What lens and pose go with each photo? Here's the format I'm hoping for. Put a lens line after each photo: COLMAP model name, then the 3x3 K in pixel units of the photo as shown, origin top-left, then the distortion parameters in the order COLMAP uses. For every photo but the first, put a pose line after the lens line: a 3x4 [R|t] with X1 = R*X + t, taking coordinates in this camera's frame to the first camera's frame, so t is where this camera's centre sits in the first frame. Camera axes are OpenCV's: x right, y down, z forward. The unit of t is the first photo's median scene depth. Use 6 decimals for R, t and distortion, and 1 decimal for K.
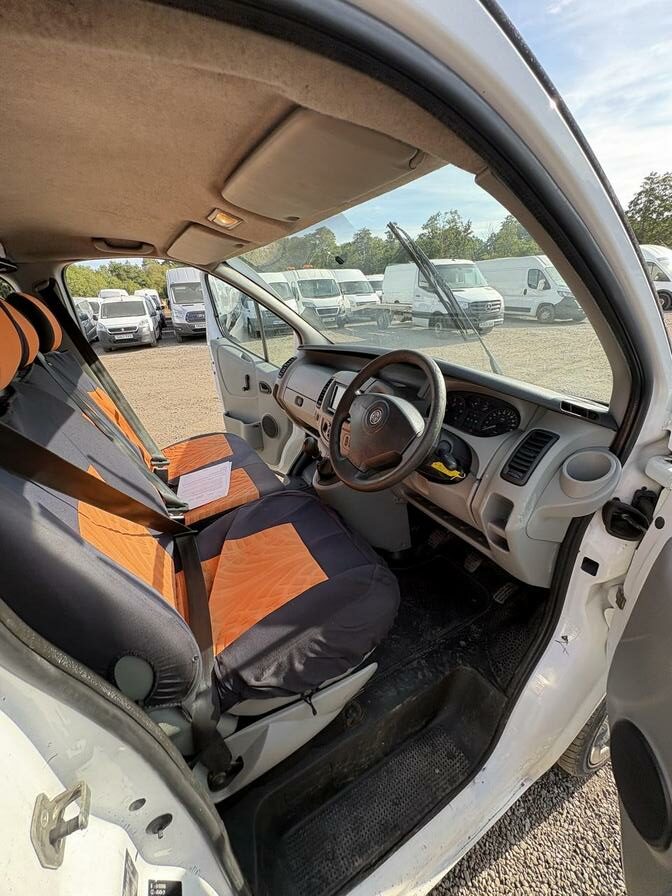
lens RADIAL K [[351.2, 0, 313.8], [0, 351.2, 443.8], [0, 0, 1]] dist [-0.012113, 0.003124]
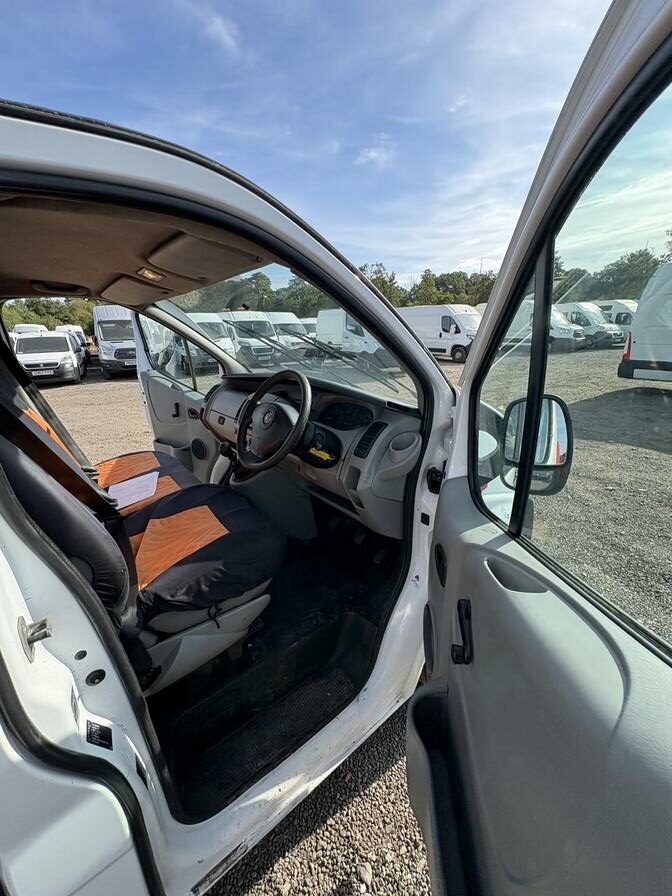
lens RADIAL K [[364.0, 0, 321.6], [0, 364.0, 440.1], [0, 0, 1]] dist [-0.000973, -0.000138]
pose [[0.984373, -0.030993, 0.173350, 0.095608], [0.052065, 0.991604, -0.118368, 0.134717], [-0.168225, 0.125544, 0.977721, -0.292915]]
